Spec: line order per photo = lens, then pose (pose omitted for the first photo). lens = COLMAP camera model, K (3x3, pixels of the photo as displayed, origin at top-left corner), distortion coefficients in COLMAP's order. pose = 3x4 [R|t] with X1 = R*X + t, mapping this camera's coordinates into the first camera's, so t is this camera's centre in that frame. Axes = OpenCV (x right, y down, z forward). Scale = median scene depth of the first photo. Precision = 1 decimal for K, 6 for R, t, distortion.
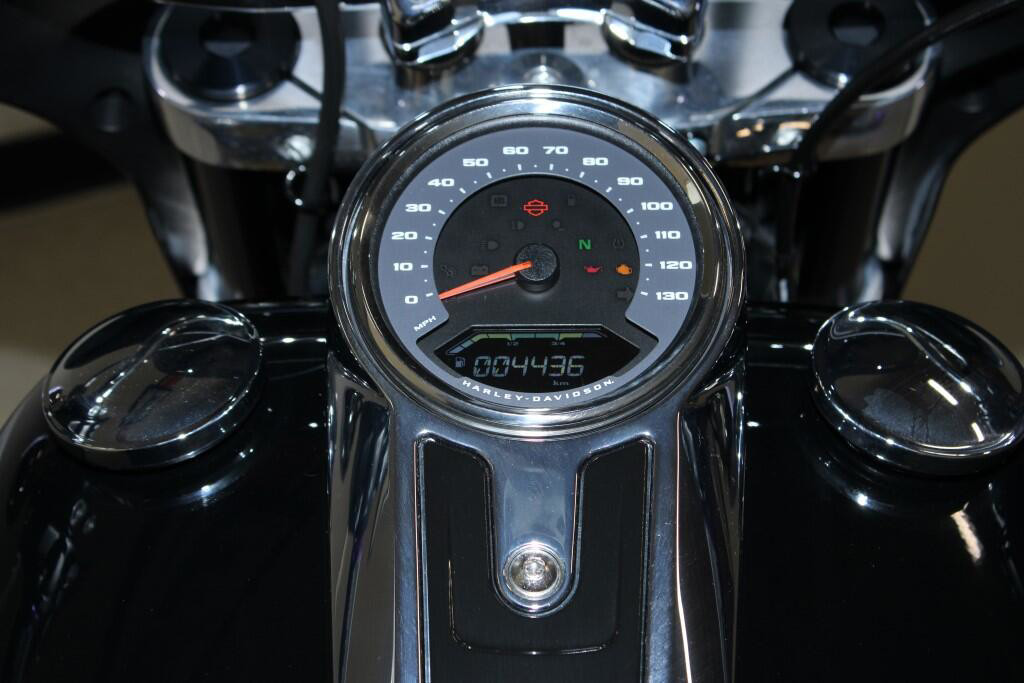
lens RADIAL K [[2270.7, 0, 512.0], [0, 2270.7, 341.5], [0, 0, 1]] dist [0.012665, 0.035660]
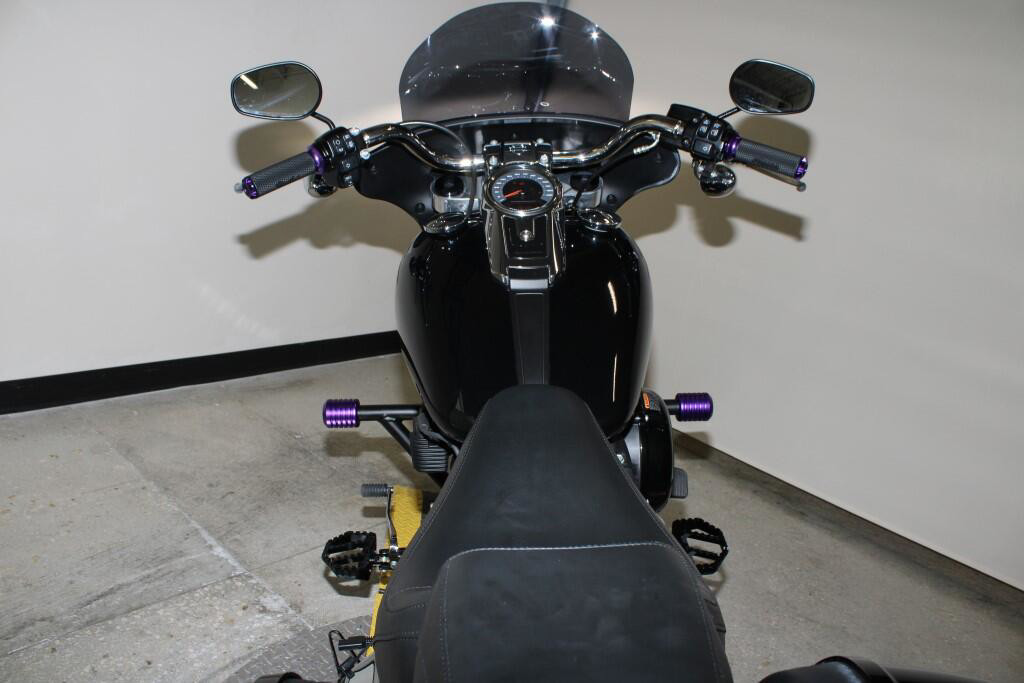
lens RADIAL K [[974.1, 0, 512.0], [0, 974.1, 341.5], [0, 0, 1]] dist [-0.150959, 0.205108]
pose [[0.998249, -0.024062, 0.054028, -0.135394], [0.037016, 0.966650, -0.253410, 0.821921], [-0.046129, 0.254966, 0.965849, -0.998415]]
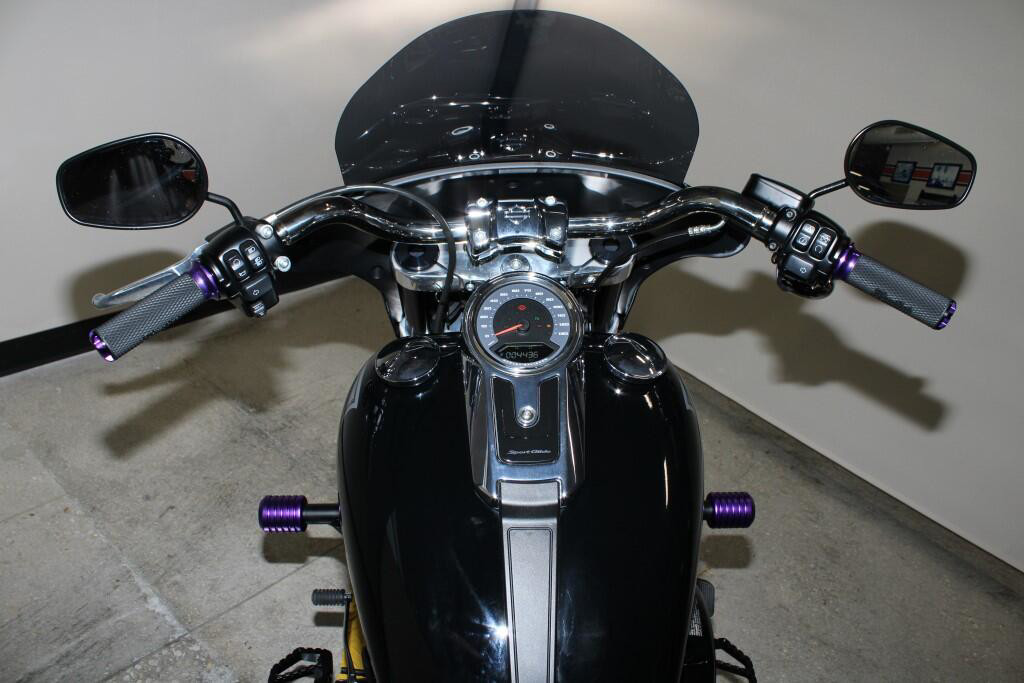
lens RADIAL K [[916.3, 0, 514.5], [0, 916.3, 333.0], [0, 0, 1]] dist [-0.162220, 0.190579]
pose [[0.997767, -0.016301, 0.064776, -0.088356], [0.015647, 0.999822, 0.010583, -0.035277], [-0.064937, -0.009546, 0.997844, -0.355742]]
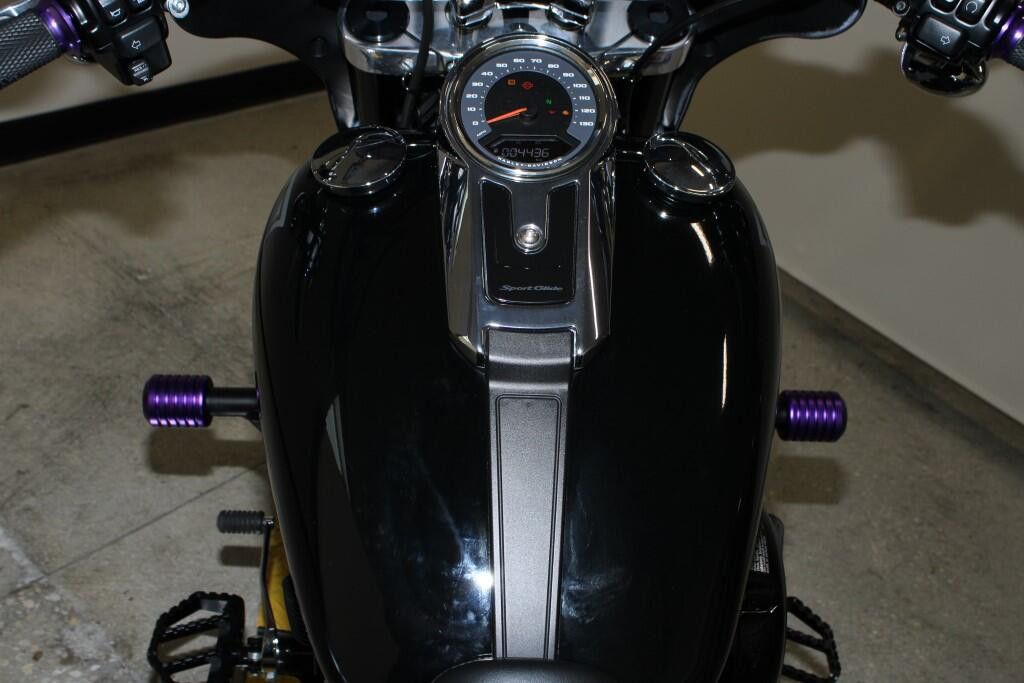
lens RADIAL K [[1245.4, 0, 512.0], [0, 1245.4, 341.5], [0, 0, 1]] dist [-0.099813, 0.205935]
pose [[0.997816, 0.008704, 0.065483, -0.084694], [-0.015440, 0.994553, 0.103080, 0.069685], [-0.064229, -0.103866, 0.992515, -0.279836]]
